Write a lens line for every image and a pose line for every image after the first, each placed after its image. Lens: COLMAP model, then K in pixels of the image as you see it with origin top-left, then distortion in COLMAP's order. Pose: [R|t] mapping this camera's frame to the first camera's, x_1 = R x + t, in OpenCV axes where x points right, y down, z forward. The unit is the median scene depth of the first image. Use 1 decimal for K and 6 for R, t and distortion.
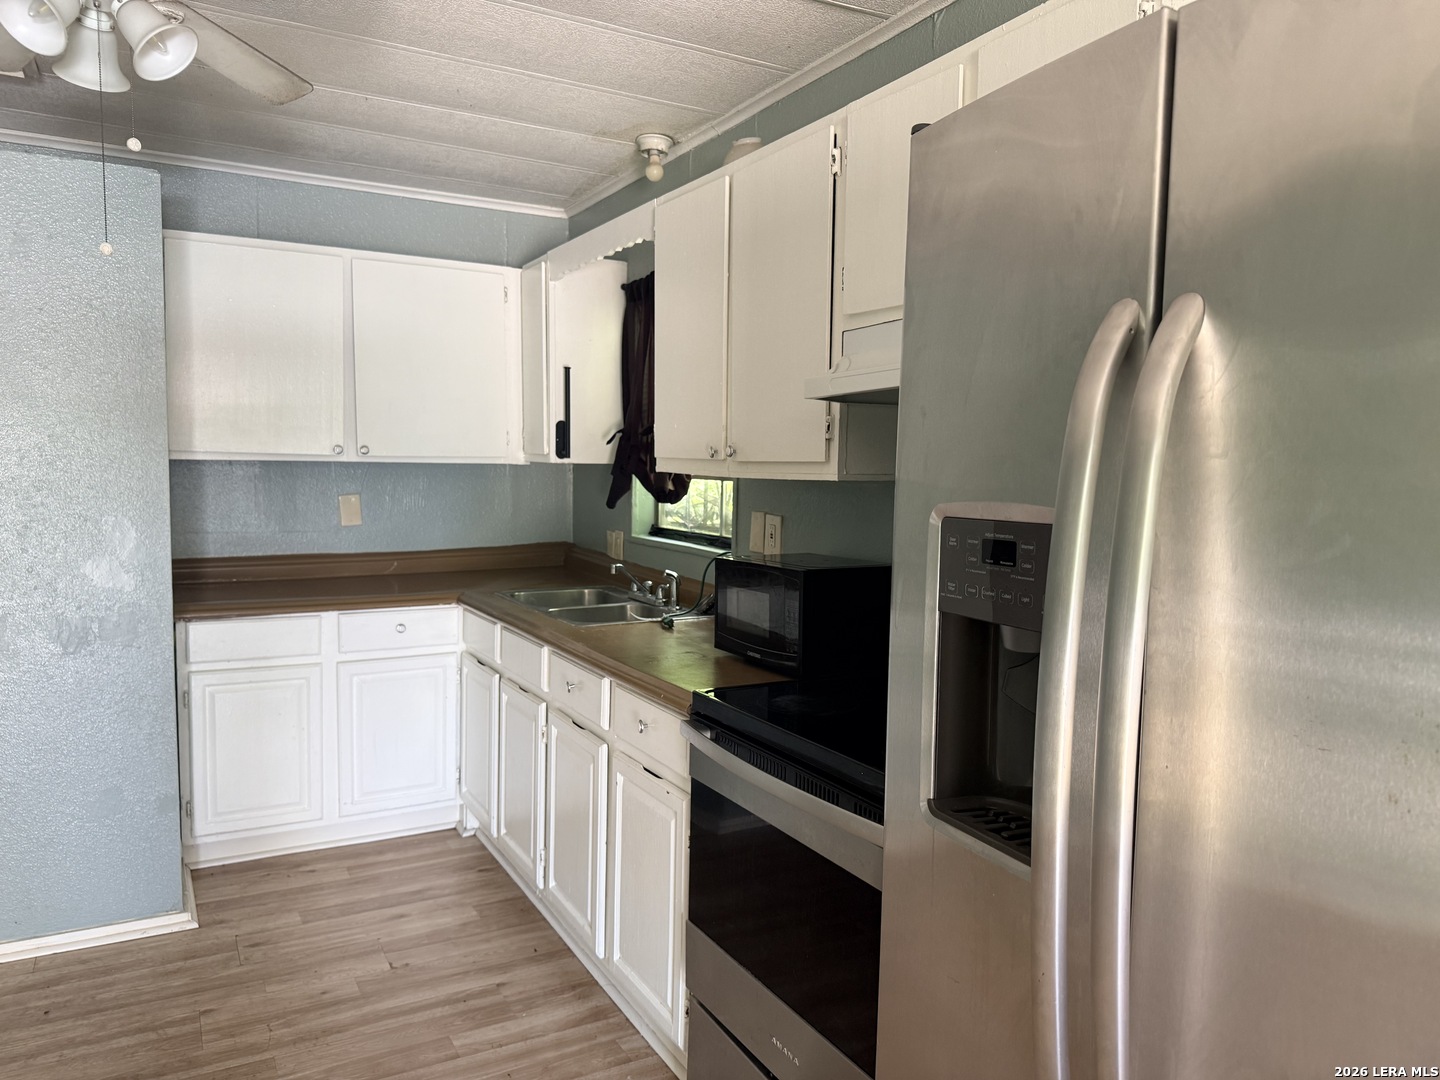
lens RADIAL K [[1028.2, 0, 720.0], [0, 1028.2, 540.0], [0, 0, 1]] dist [0.006761, 0.003852]
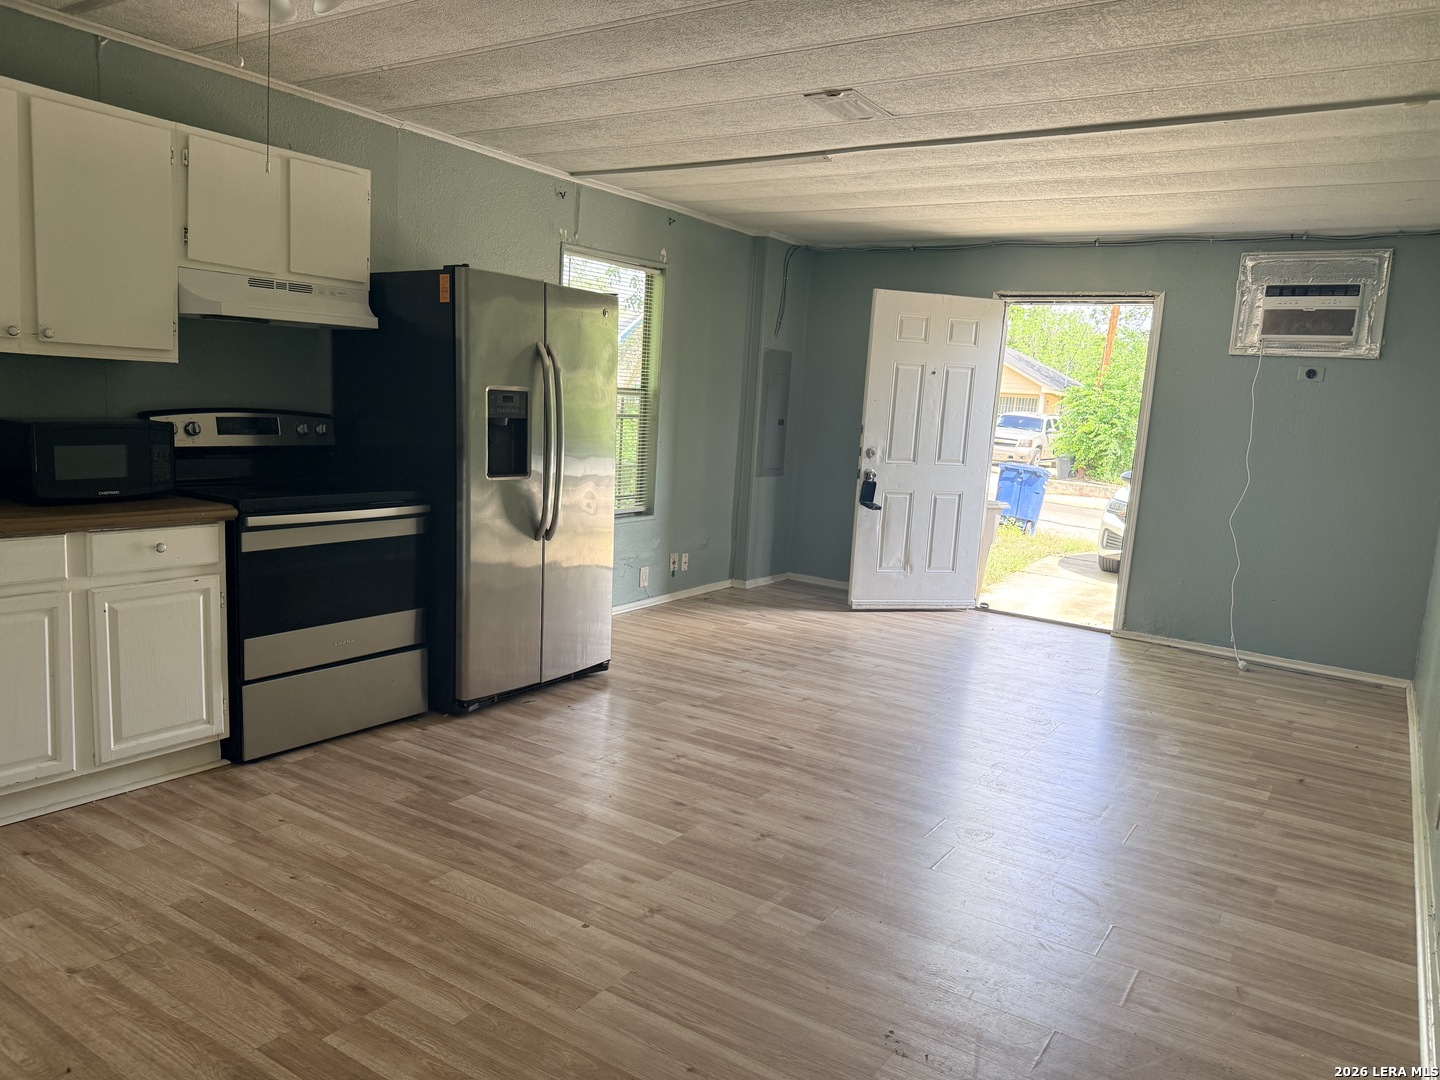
lens RADIAL K [[1028.2, 0, 720.0], [0, 1028.2, 540.0], [0, 0, 1]] dist [0.006761, 0.003852]
pose [[-0.468334, -0.161726, 0.868624, -1.527188], [0.001190, 0.982989, 0.183660, -0.076937], [-0.883551, 0.087047, -0.460174, 0.913566]]
